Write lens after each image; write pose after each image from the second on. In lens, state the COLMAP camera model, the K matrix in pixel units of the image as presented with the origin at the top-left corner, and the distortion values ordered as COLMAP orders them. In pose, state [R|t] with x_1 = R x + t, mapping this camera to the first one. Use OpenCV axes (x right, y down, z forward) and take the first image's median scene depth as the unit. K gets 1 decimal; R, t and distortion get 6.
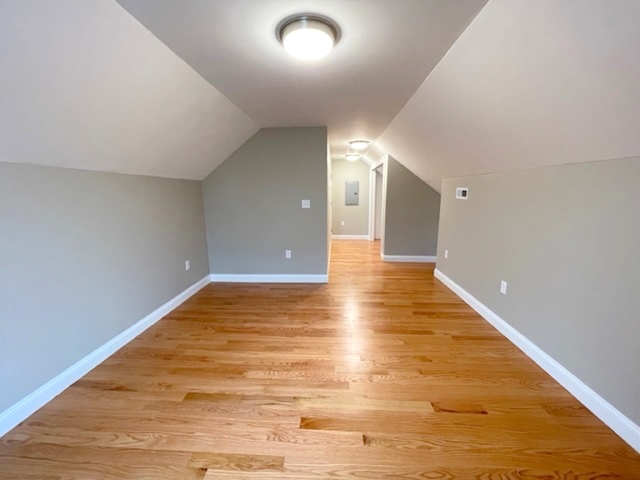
lens RADIAL K [[263.7, 0, 320.1], [0, 263.7, 242.2], [0, 0, 1]] dist [-0.002060, -0.000312]
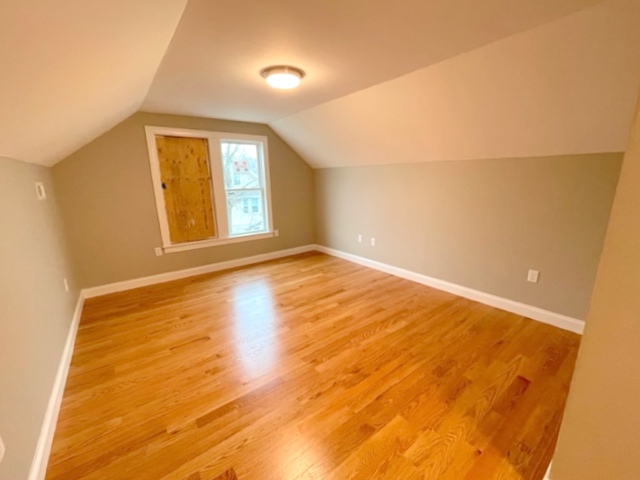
lens RADIAL K [[263.7, 0, 320.1], [0, 263.7, 242.2], [0, 0, 1]] dist [-0.002060, -0.000312]
pose [[-0.761516, 0.170332, -0.625364, 0.515111], [-0.099121, 0.922896, 0.372073, -0.283900], [0.640522, 0.345326, -0.685917, 1.439895]]
